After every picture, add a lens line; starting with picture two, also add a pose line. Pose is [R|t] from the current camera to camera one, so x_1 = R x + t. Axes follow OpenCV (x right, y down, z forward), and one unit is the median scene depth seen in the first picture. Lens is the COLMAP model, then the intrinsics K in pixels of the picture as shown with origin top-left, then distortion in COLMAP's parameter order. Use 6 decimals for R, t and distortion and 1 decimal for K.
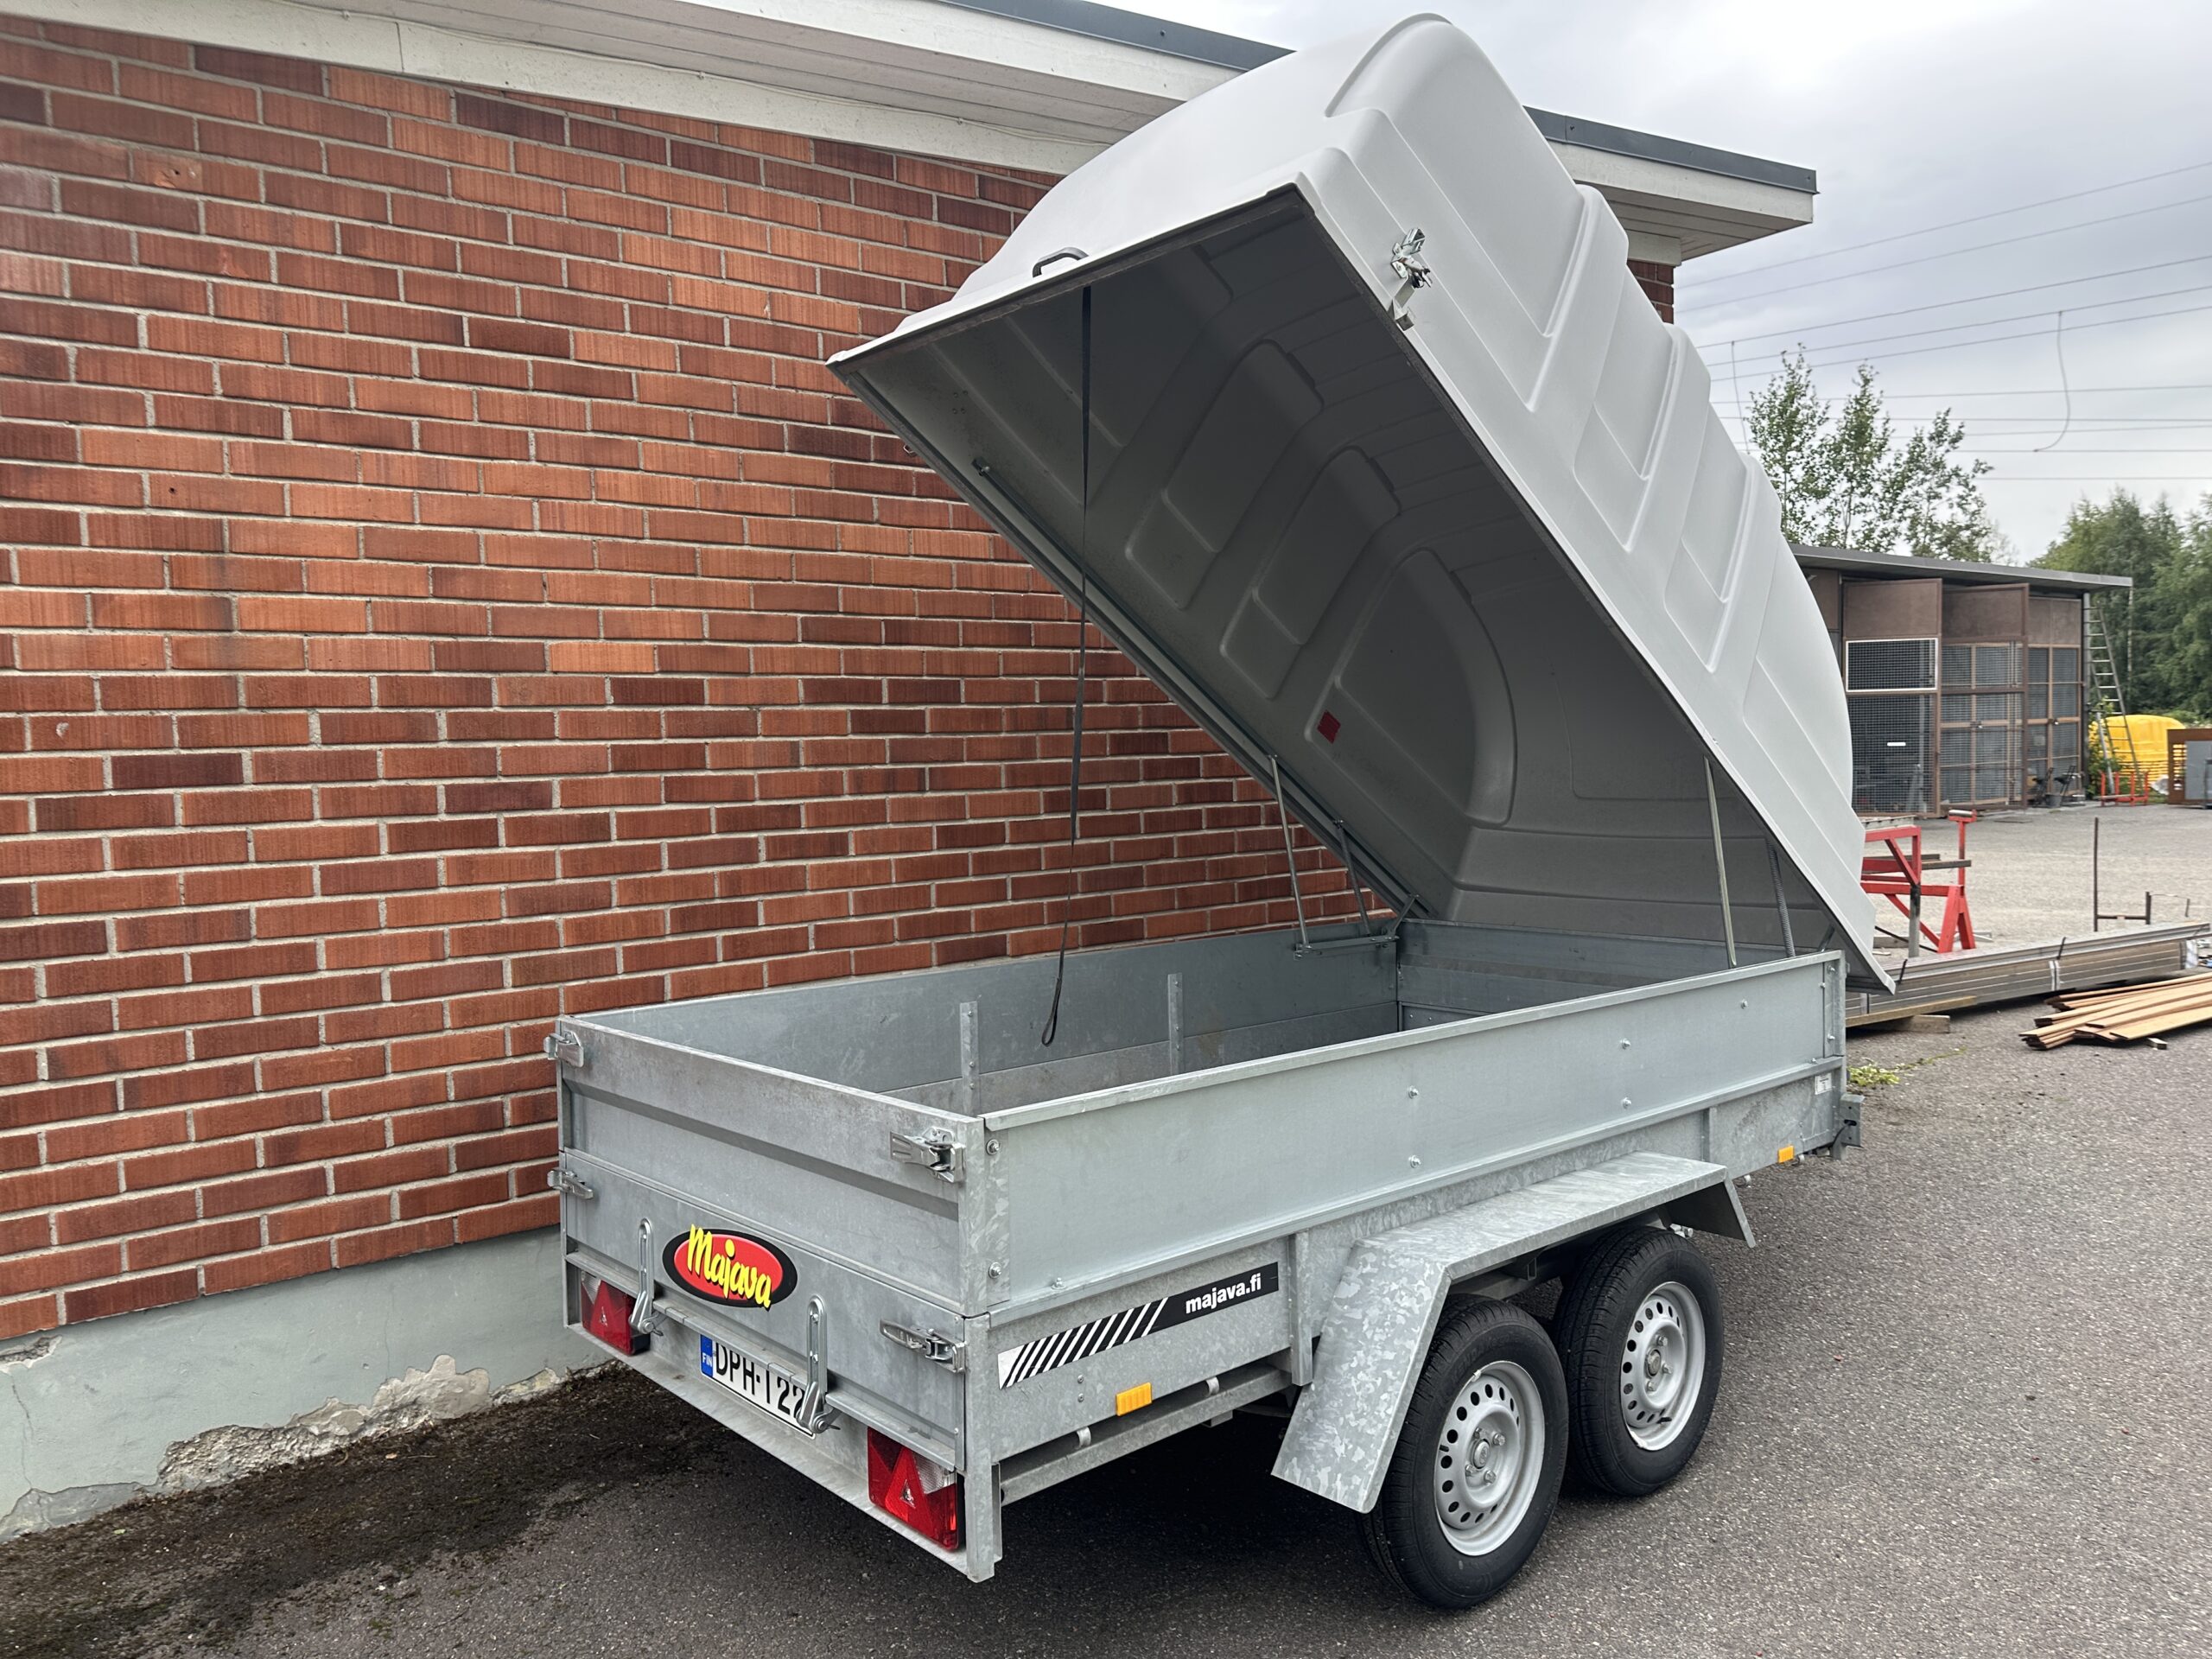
lens RADIAL K [[1547.5, 0, 1107.2], [0, 1547.5, 832.9], [0, 0, 1]] dist [0.058193, -0.058872]
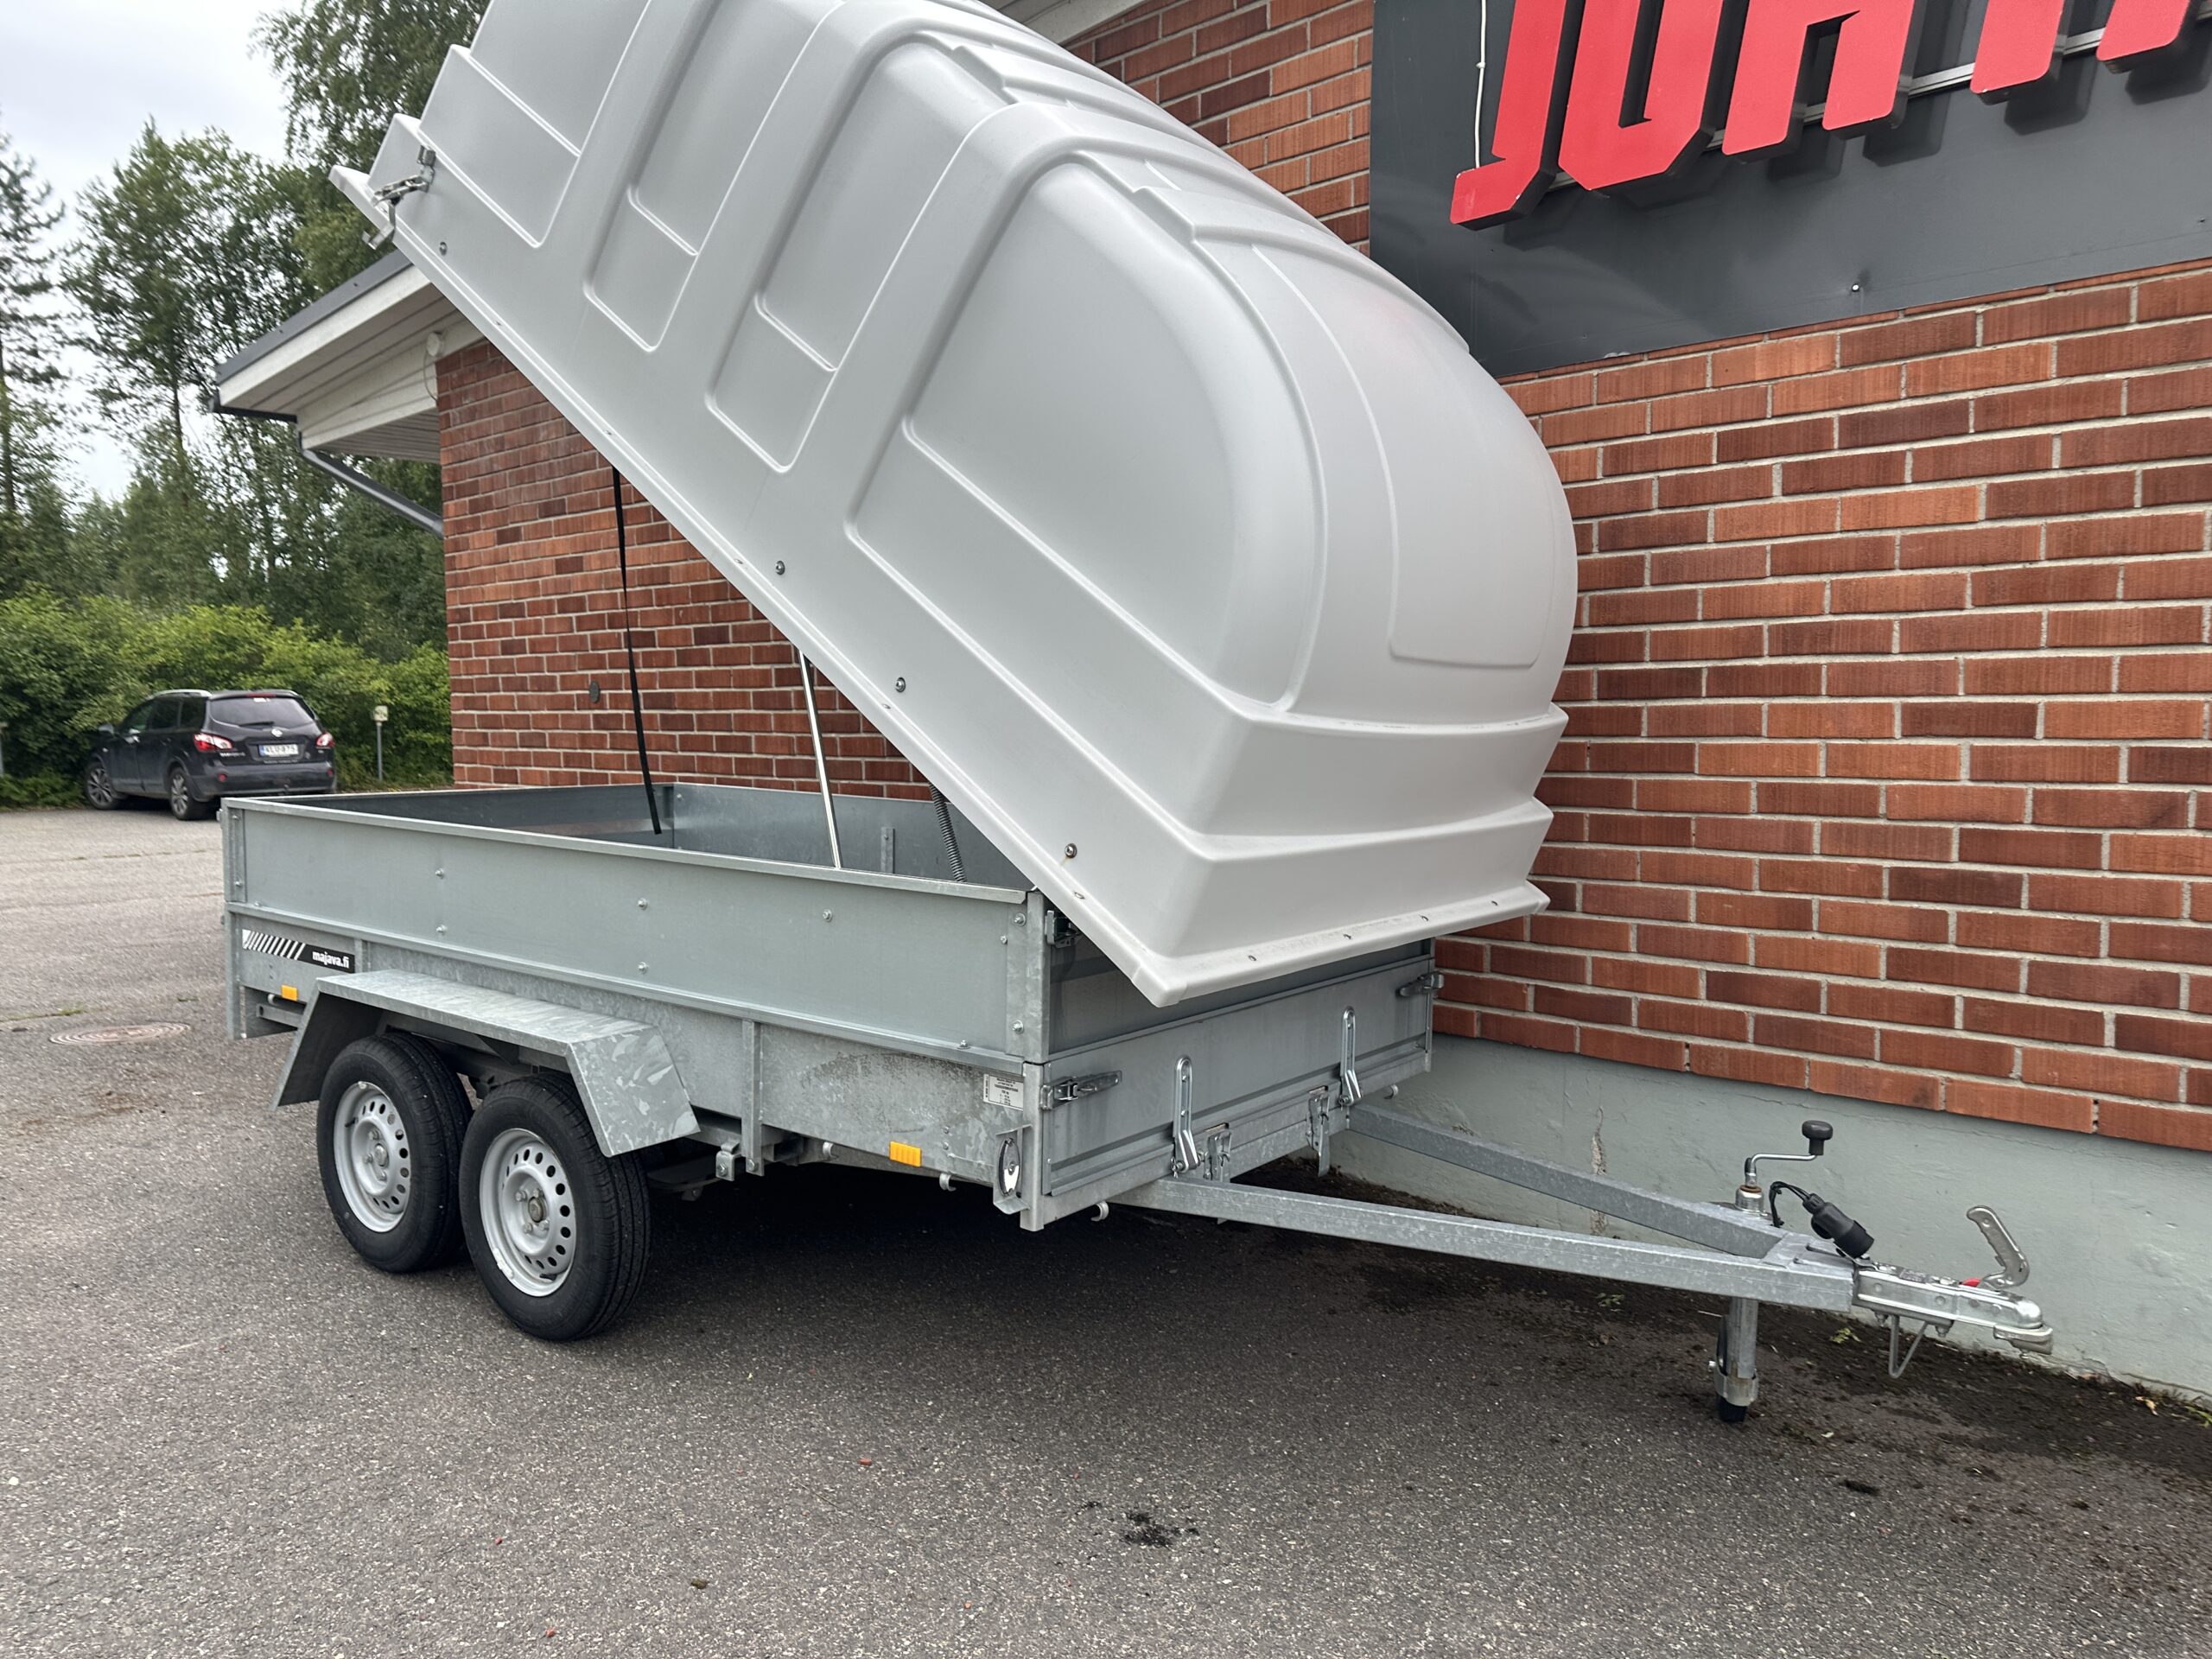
lens RADIAL K [[1547.5, 0, 1105.9], [0, 1547.5, 838.1], [0, 0, 1]] dist [0.058193, -0.058872]
pose [[0.181995, 0.112111, -0.976887, 1.163403], [-0.054278, 0.993110, 0.103861, -0.015359], [0.981800, 0.034122, 0.186826, 1.002039]]
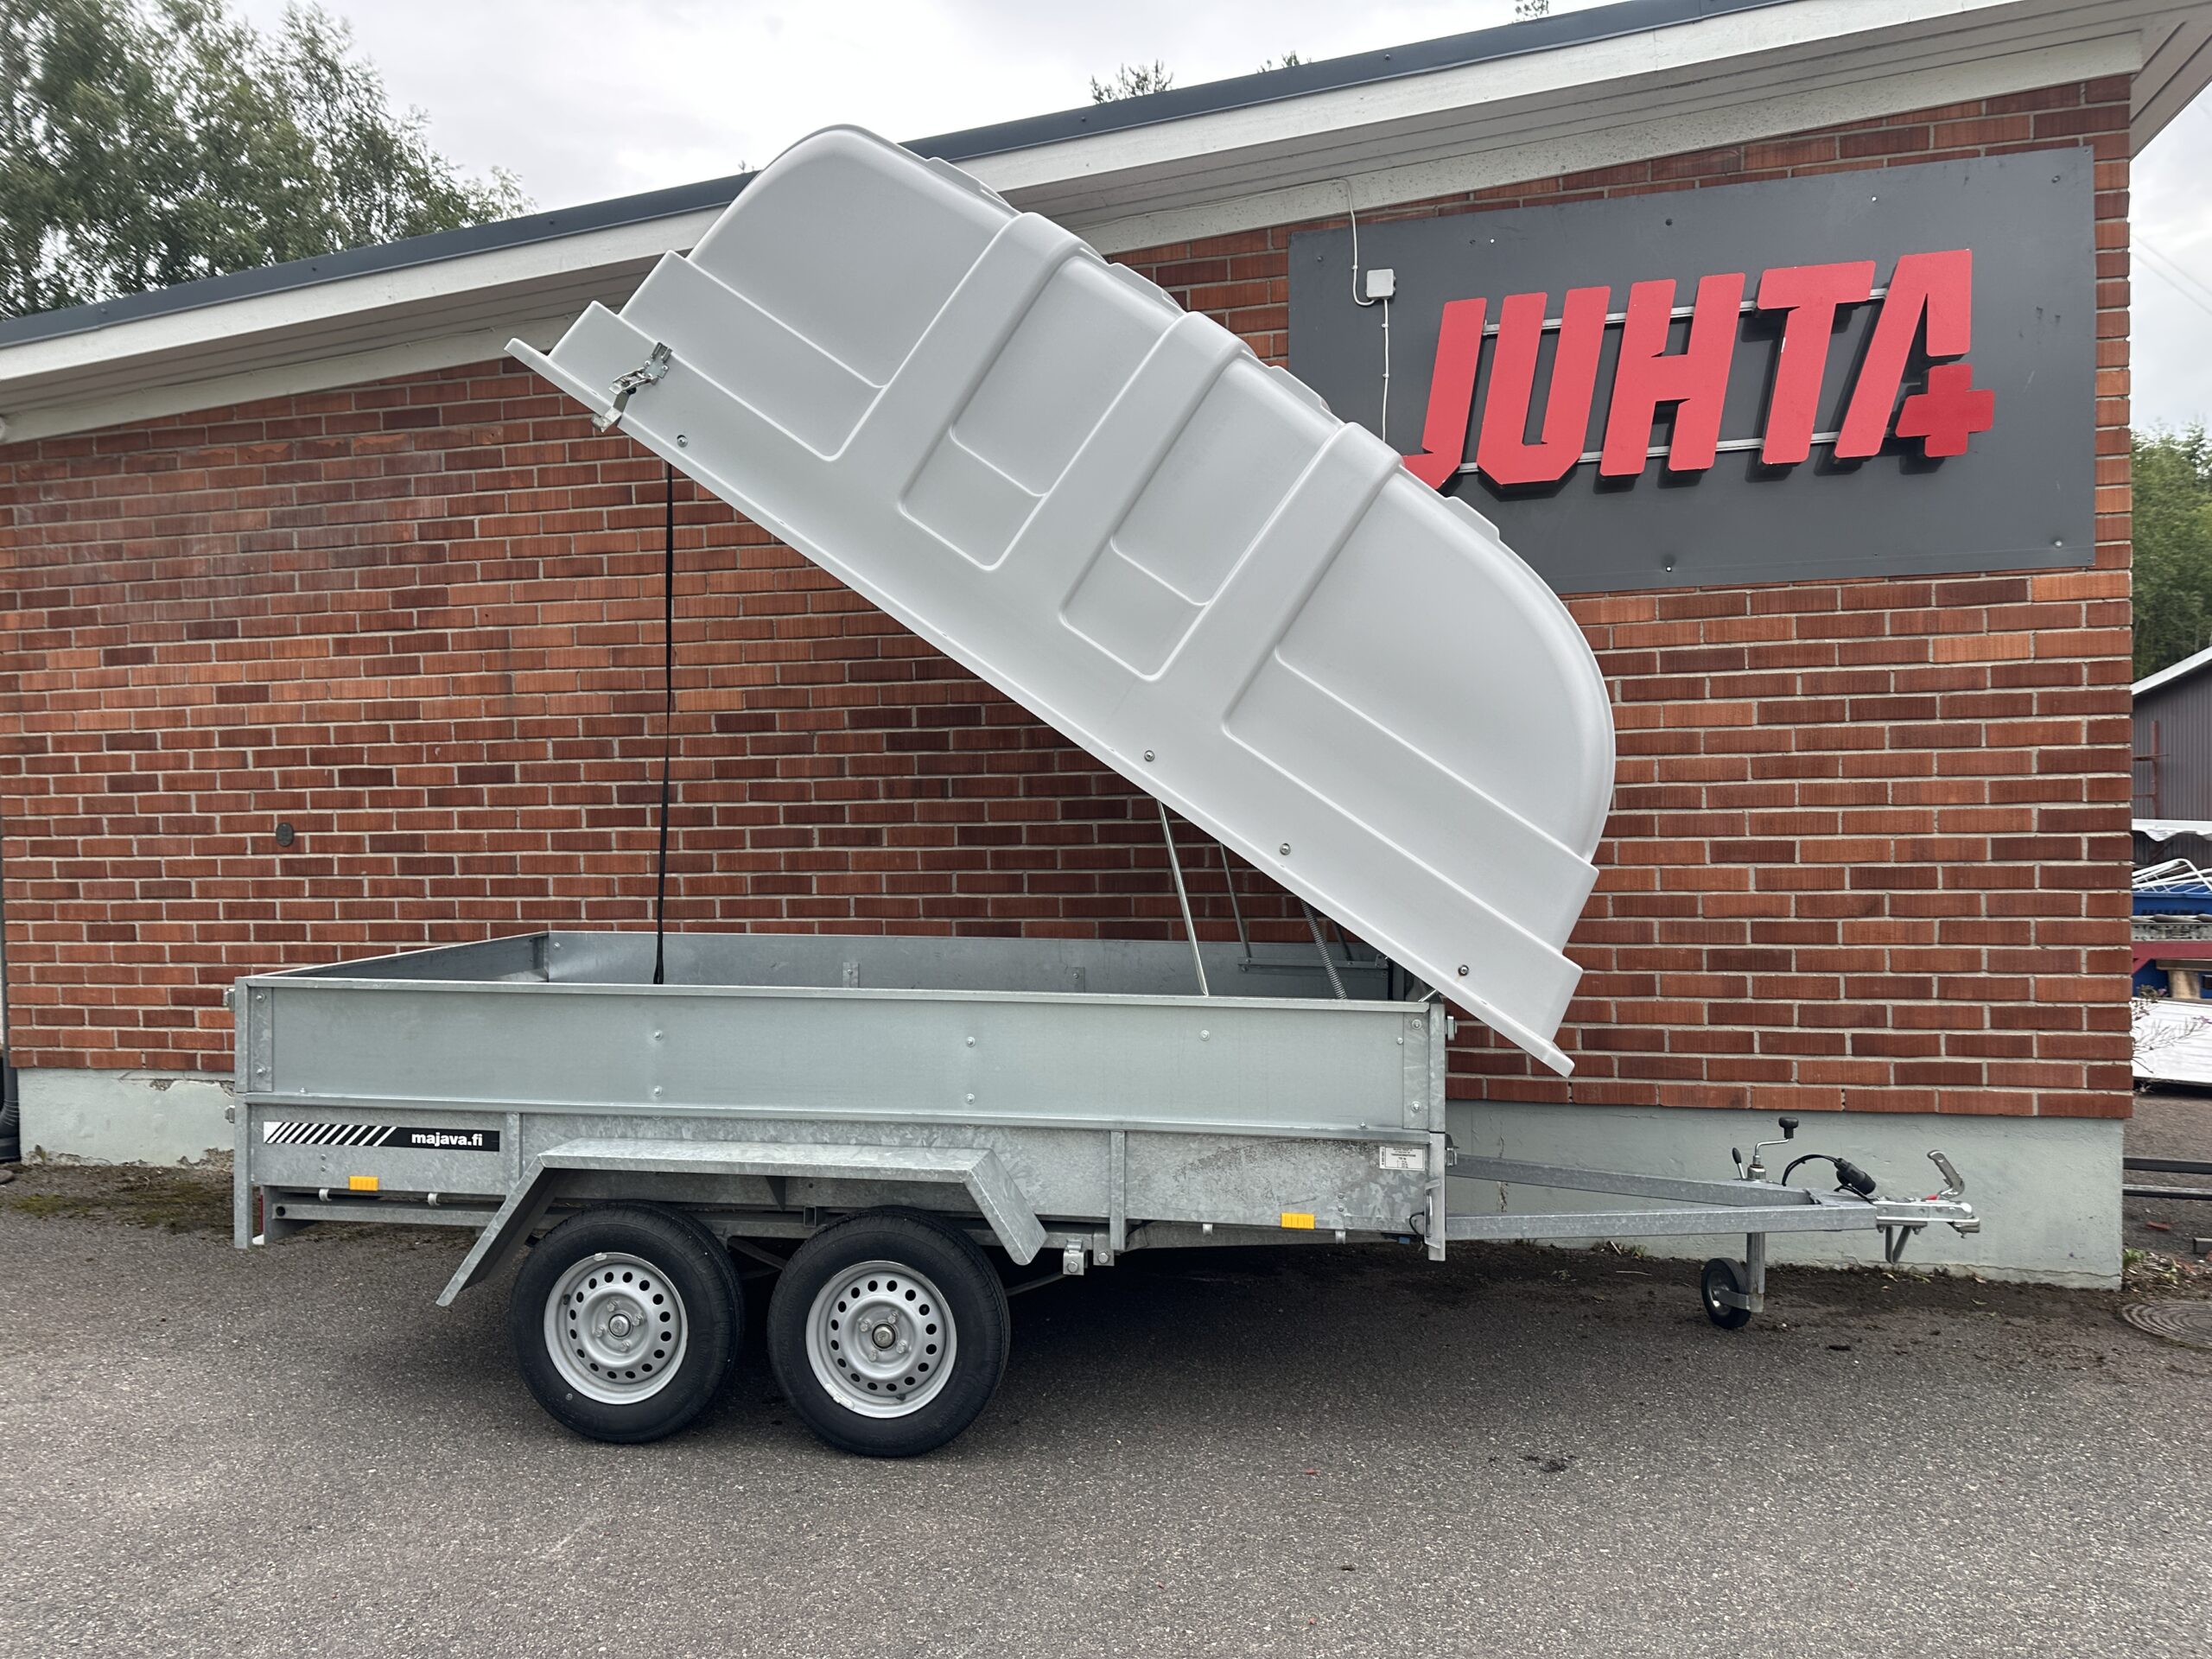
lens RADIAL K [[1547.5, 0, 1104.9], [0, 1547.5, 837.3], [0, 0, 1]] dist [0.058193, -0.058872]
pose [[0.636651, 0.037859, -0.770223, 1.075618], [-0.044961, 0.998917, 0.011936, -0.018968], [0.769841, 0.027031, 0.637663, 0.373988]]
